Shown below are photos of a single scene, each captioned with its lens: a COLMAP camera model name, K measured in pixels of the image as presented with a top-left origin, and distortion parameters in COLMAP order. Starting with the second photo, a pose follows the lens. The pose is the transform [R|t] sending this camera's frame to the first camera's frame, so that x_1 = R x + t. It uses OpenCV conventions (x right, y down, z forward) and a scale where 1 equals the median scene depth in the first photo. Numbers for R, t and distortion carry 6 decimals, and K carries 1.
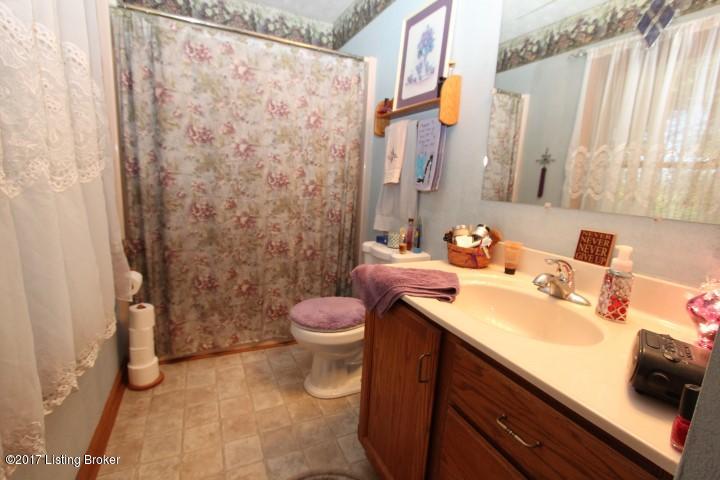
lens RADIAL K [[330.4, 0, 362.1], [0, 330.4, 240.6], [0, 0, 1]] dist [-0.011453, -0.000052]
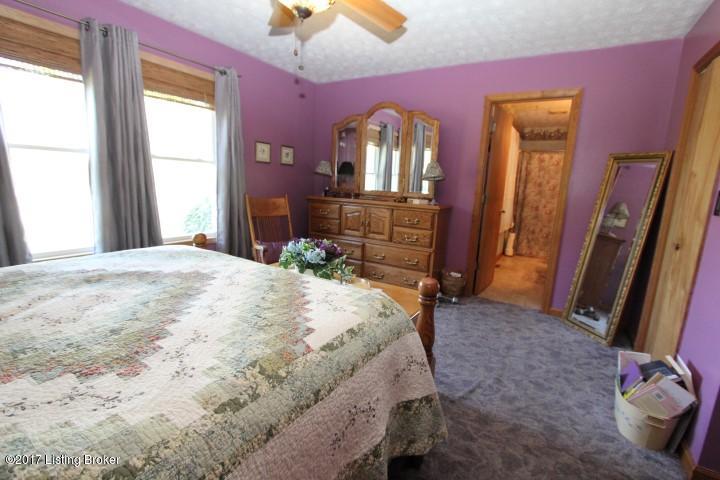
lens RADIAL K [[330.4, 0, 360.5], [0, 330.4, 240.9], [0, 0, 1]] dist [-0.011453, -0.000052]
pose [[0.547189, 0.116666, -0.828839, 1.251628], [-0.179222, 0.983603, 0.020130, 0.456187], [0.817596, 0.137531, 0.559126, -2.081083]]
